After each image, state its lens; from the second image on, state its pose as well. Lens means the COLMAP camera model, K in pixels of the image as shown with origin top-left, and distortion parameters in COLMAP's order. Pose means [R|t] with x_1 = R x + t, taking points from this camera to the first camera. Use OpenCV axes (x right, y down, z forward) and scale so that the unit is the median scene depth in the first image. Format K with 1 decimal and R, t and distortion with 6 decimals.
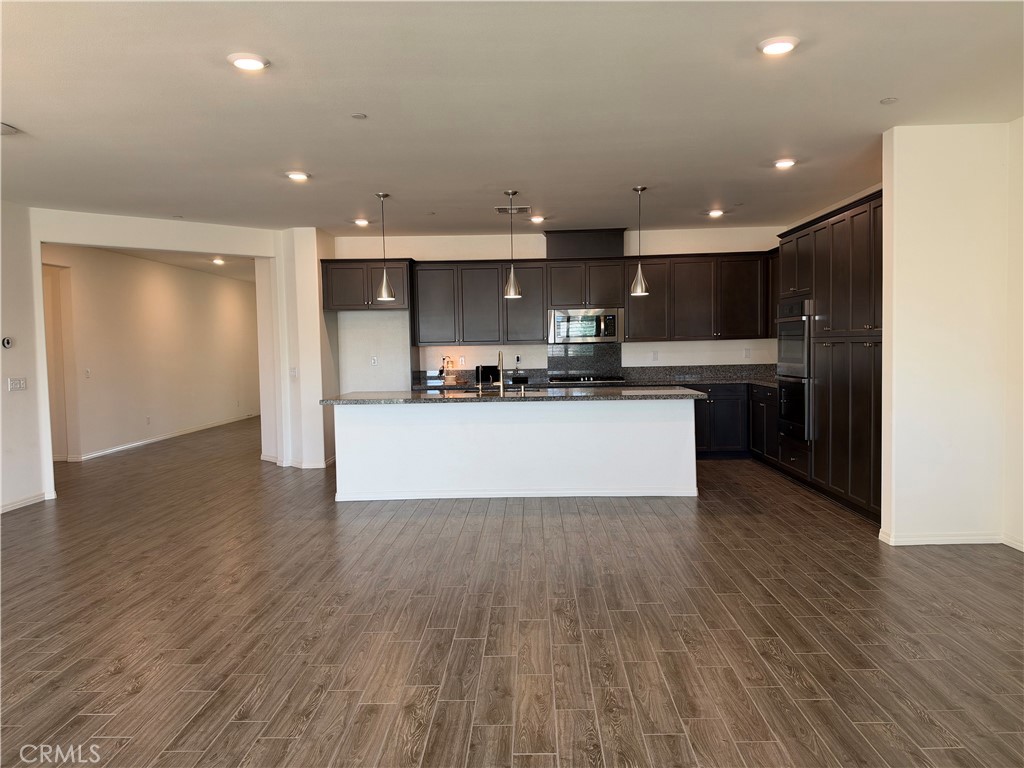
lens RADIAL K [[731.1, 0, 513.7], [0, 731.1, 384.6], [0, 0, 1]] dist [0.013565, -0.025456]
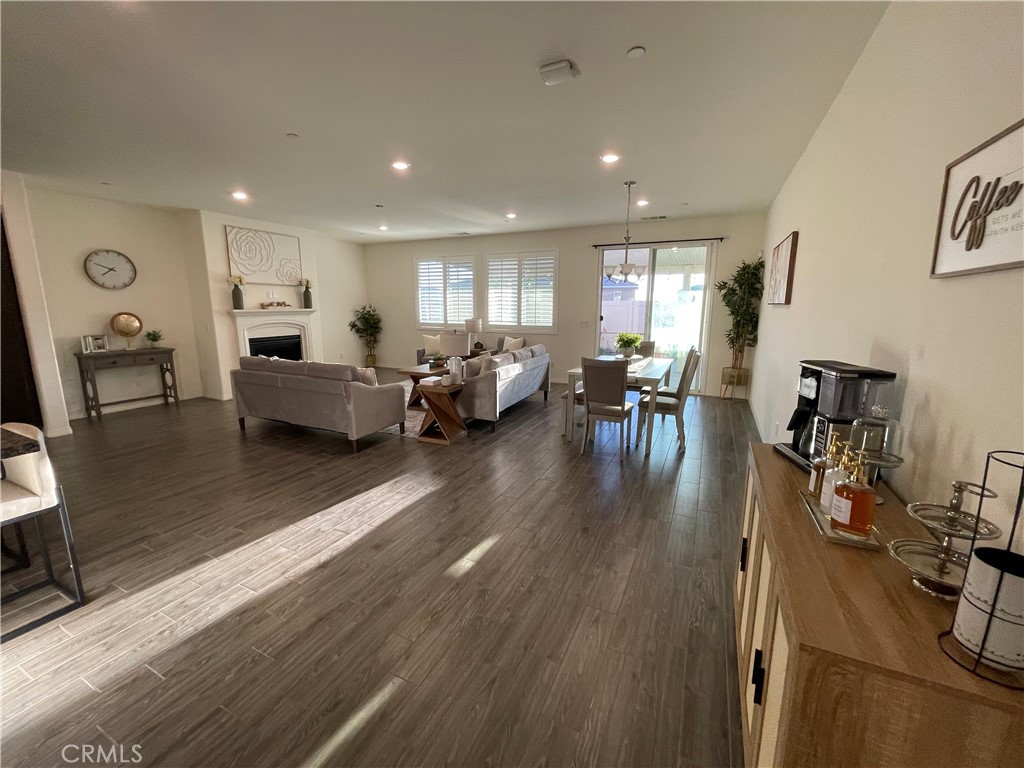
lens RADIAL K [[411.3, 0, 510.8], [0, 411.3, 375.5], [0, 0, 1]] dist [0.000195, -0.000176]
pose [[-0.908042, -0.055111, 0.415239, -0.751087], [0.035988, 0.977378, 0.208417, -0.069164], [-0.417331, 0.204195, -0.885516, 1.314329]]
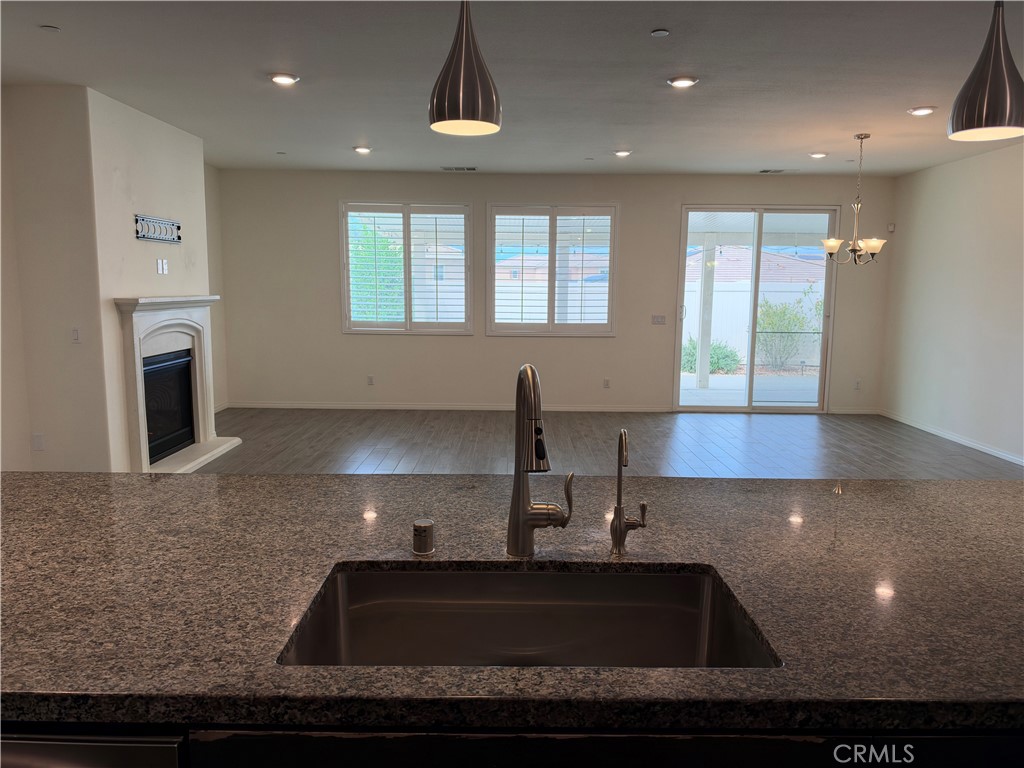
lens RADIAL K [[731.1, 0, 493.7], [0, 731.1, 394.2], [0, 0, 1]] dist [0.013565, -0.025456]
pose [[-0.999939, 0.010125, 0.004448, -0.021223], [0.010795, 0.980990, 0.193760, -0.097384], [-0.002402, 0.193796, -0.981039, 1.582206]]
